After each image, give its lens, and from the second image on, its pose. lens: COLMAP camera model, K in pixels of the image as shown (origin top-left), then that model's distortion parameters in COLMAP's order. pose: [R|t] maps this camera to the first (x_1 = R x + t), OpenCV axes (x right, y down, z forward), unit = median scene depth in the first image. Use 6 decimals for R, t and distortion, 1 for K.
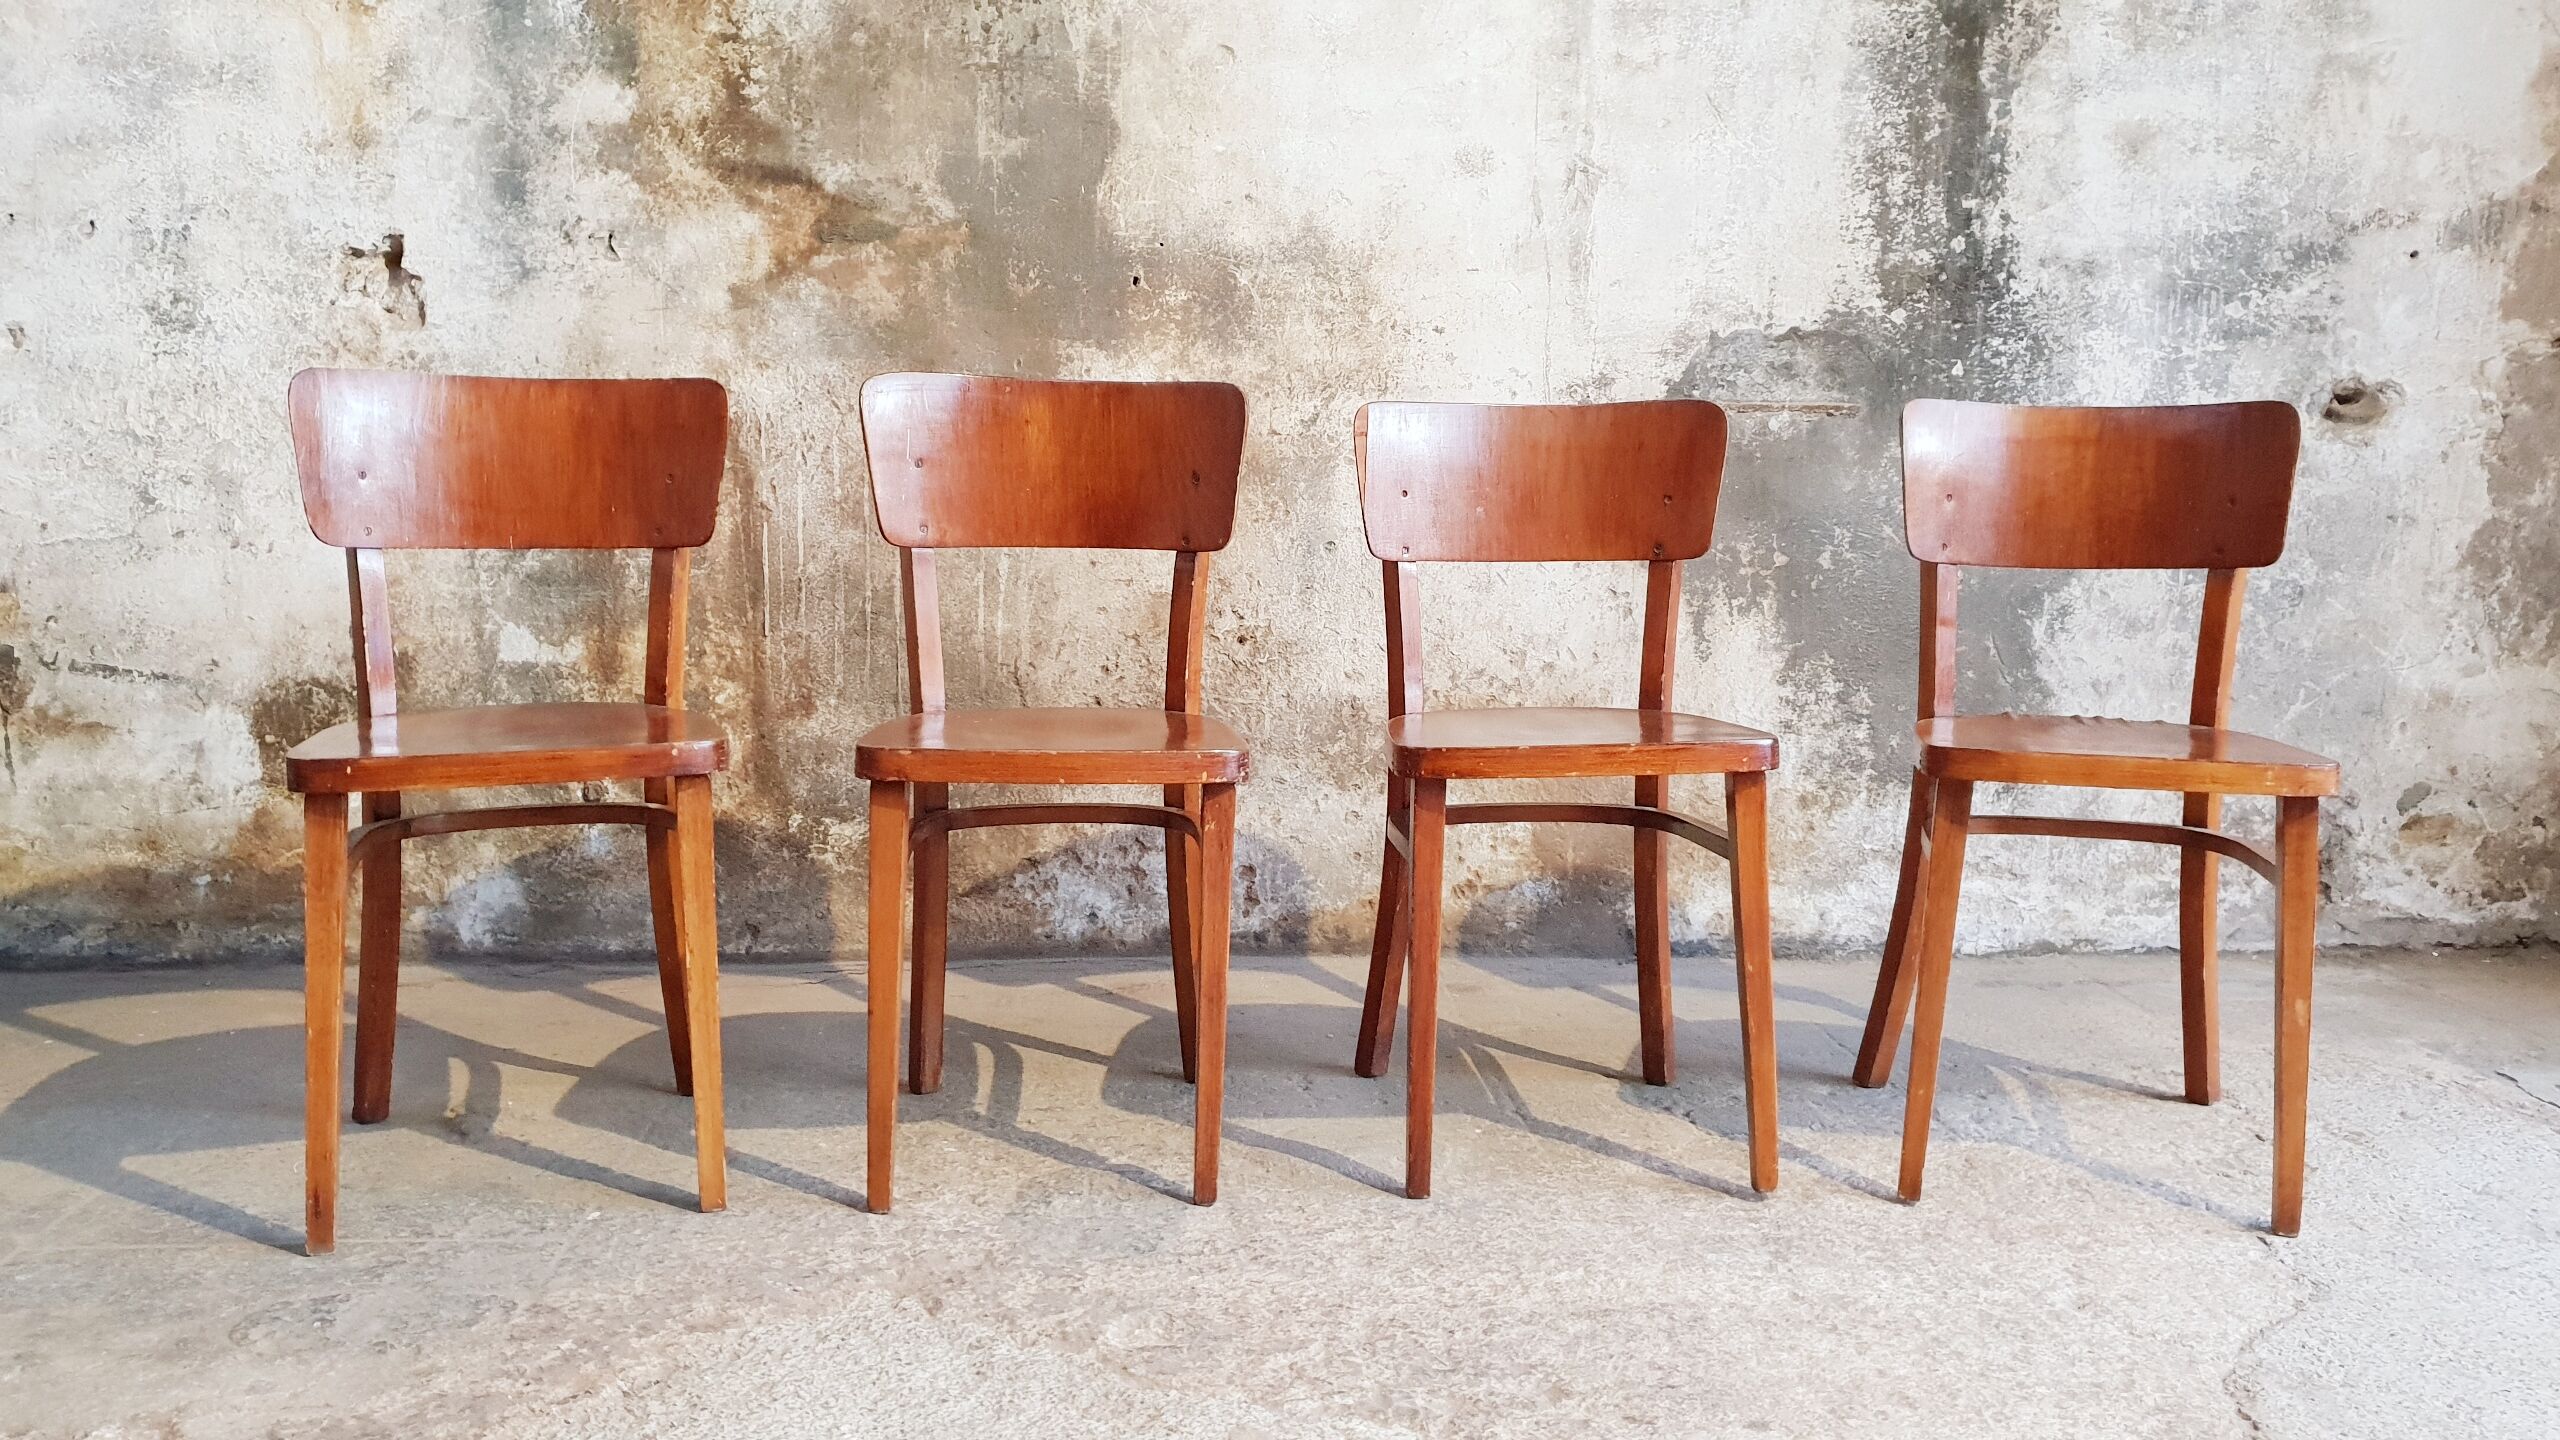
lens RADIAL K [[2009.7, 0, 1283.8], [0, 2009.7, 687.3], [0, 0, 1]] dist [0.021394, -0.004416]
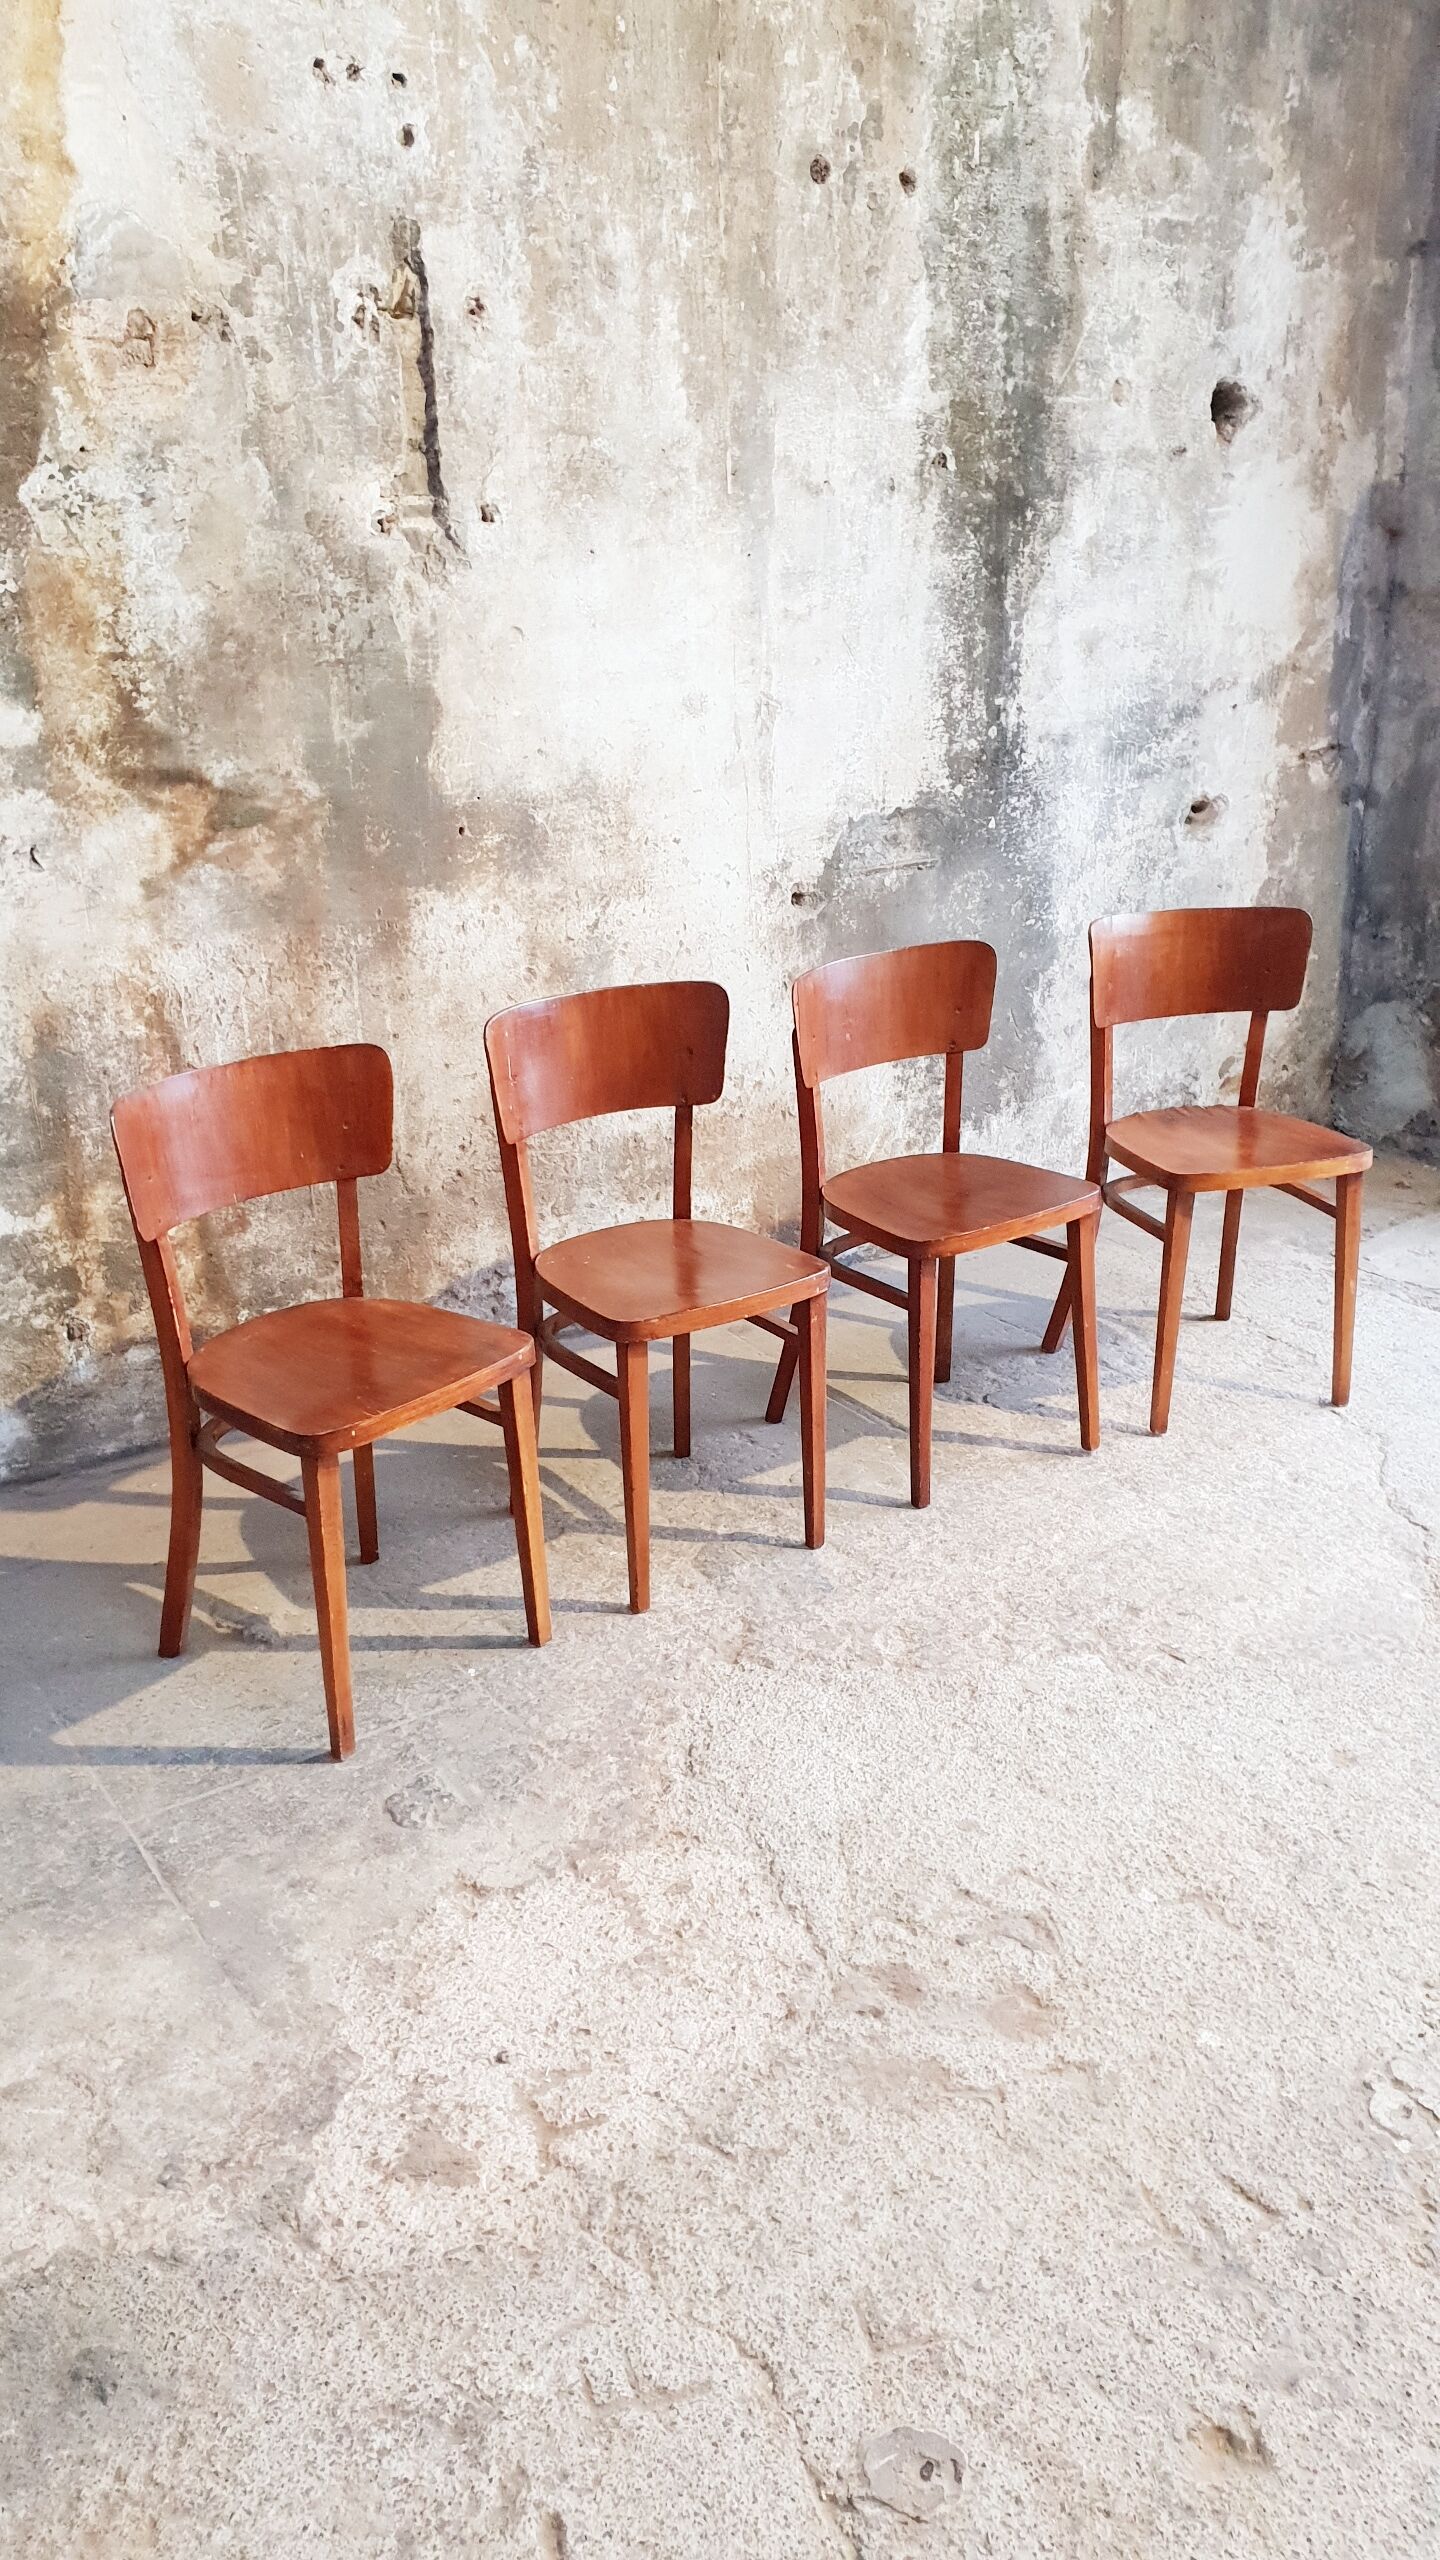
lens RADIAL K [[2009.7, 0, 748.0], [0, 2009.7, 1311.3], [0, 0, 1]] dist [0.021394, -0.004416]
pose [[0.866649, -0.212013, 0.451631, -0.530871], [0.083102, 0.953916, 0.288337, -0.261133], [-0.491950, -0.212356, 0.844329, -0.165637]]
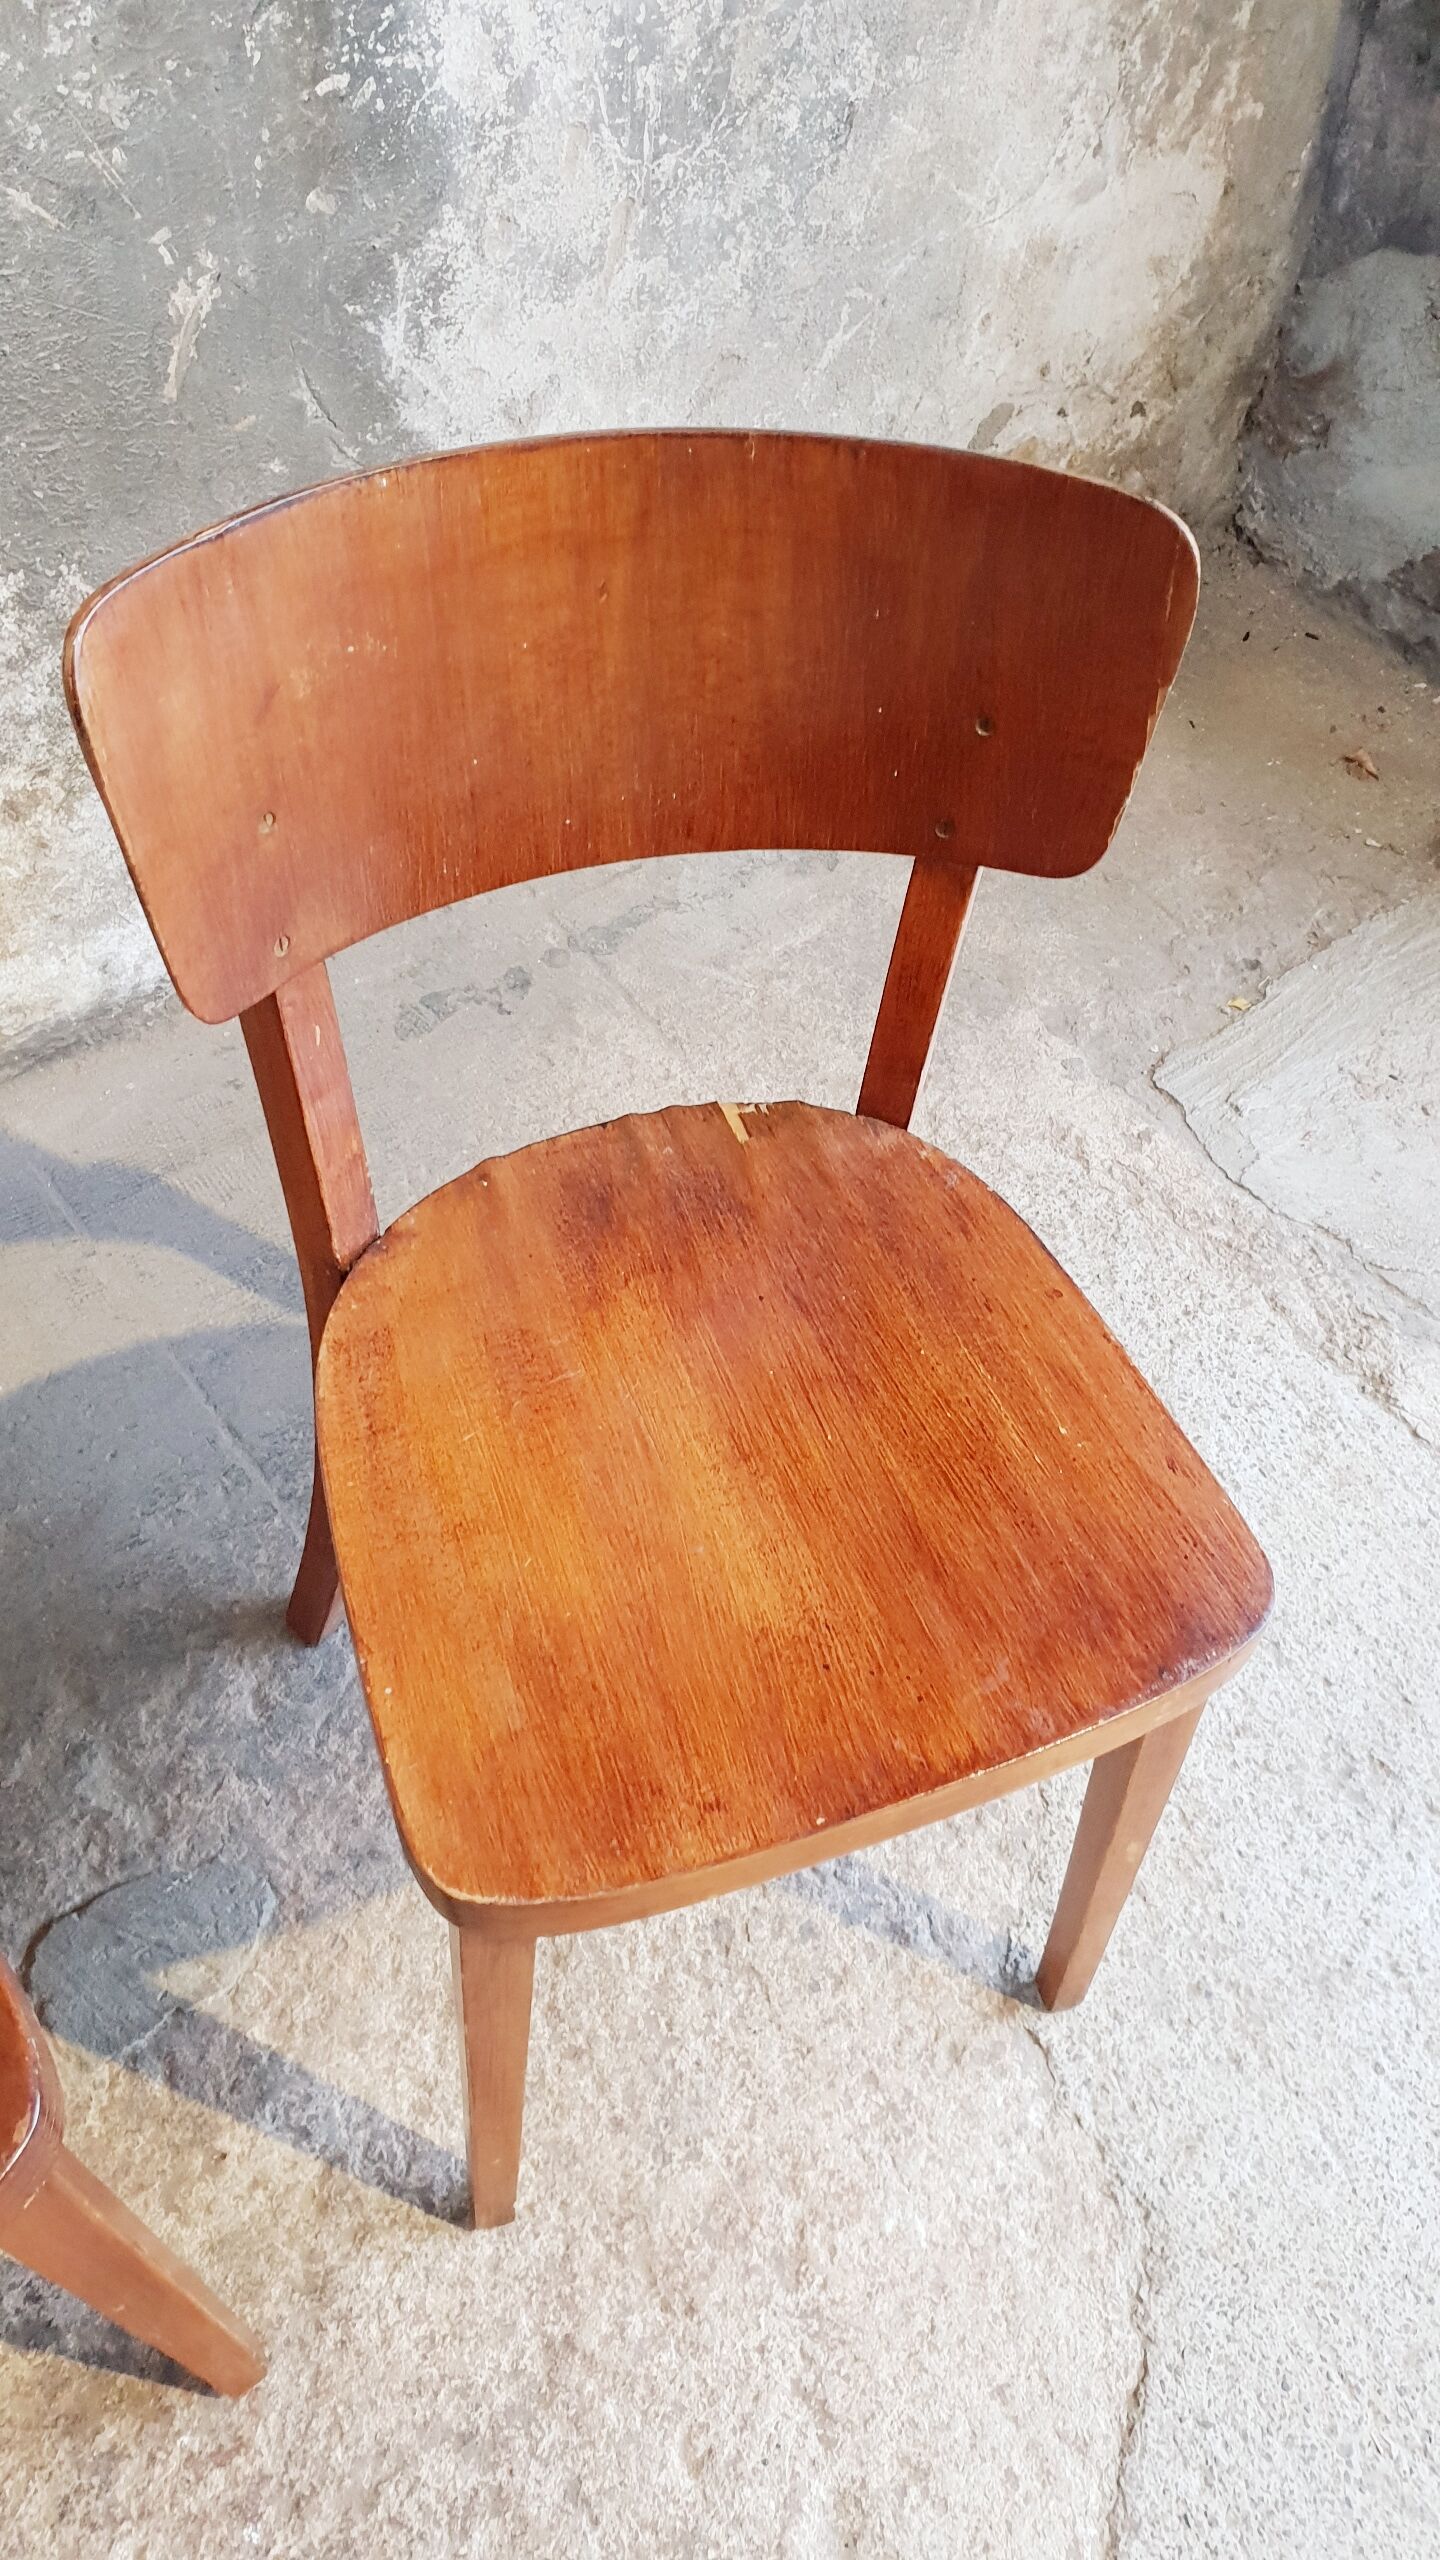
lens RADIAL K [[2009.7, 0, 748.5], [0, 2009.7, 1247.9], [0, 0, 1]] dist [0.021394, -0.004416]
pose [[0.844211, -0.402492, 0.353987, 0.203961], [0.019218, 0.682715, 0.730432, -0.237617], [-0.535666, -0.609836, 0.584091, 0.584801]]
